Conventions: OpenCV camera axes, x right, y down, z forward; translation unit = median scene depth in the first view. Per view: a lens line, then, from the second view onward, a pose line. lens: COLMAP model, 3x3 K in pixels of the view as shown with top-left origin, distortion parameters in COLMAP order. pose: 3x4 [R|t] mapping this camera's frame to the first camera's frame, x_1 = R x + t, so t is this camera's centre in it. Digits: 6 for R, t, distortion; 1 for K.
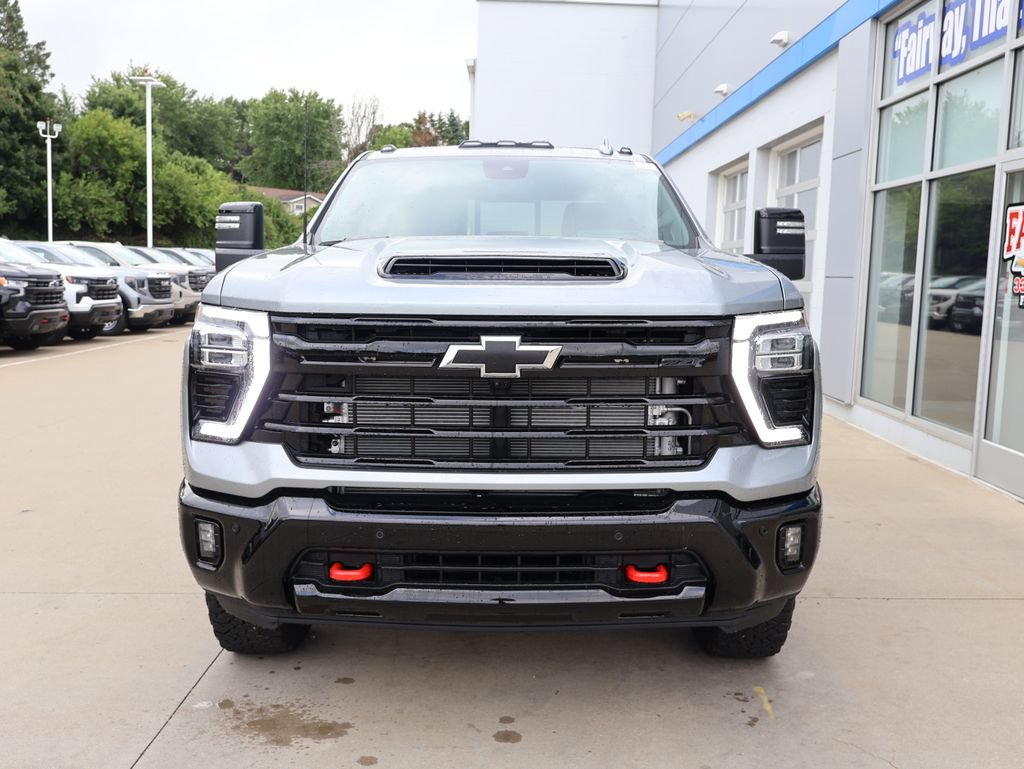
lens RADIAL K [[1031.9, 0, 510.3], [0, 1031.9, 387.1], [0, 0, 1]] dist [0.002410, -0.000246]
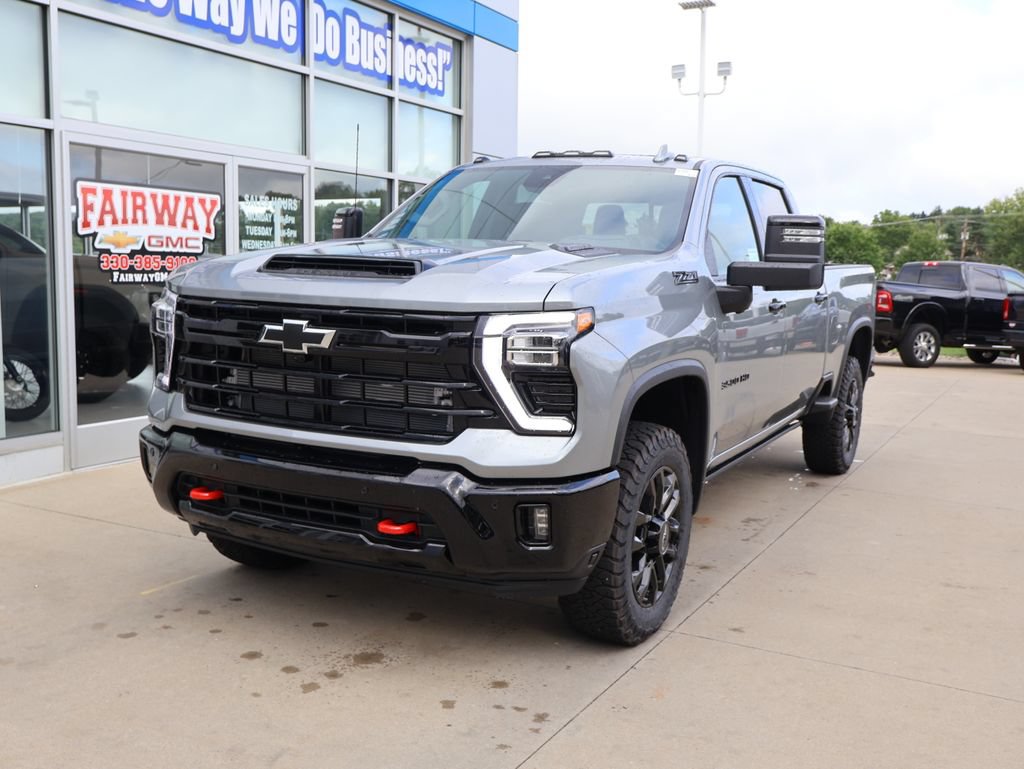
lens RADIAL K [[1052.8, 0, 509.4], [0, 1052.8, 389.3], [0, 0, 1]] dist [-0.003532, 0.029841]
pose [[-0.887738, -0.096276, 0.450170, -0.254995], [0.009236, 0.973965, 0.226512, -0.156169], [-0.460257, 0.205241, -0.863736, 1.306021]]
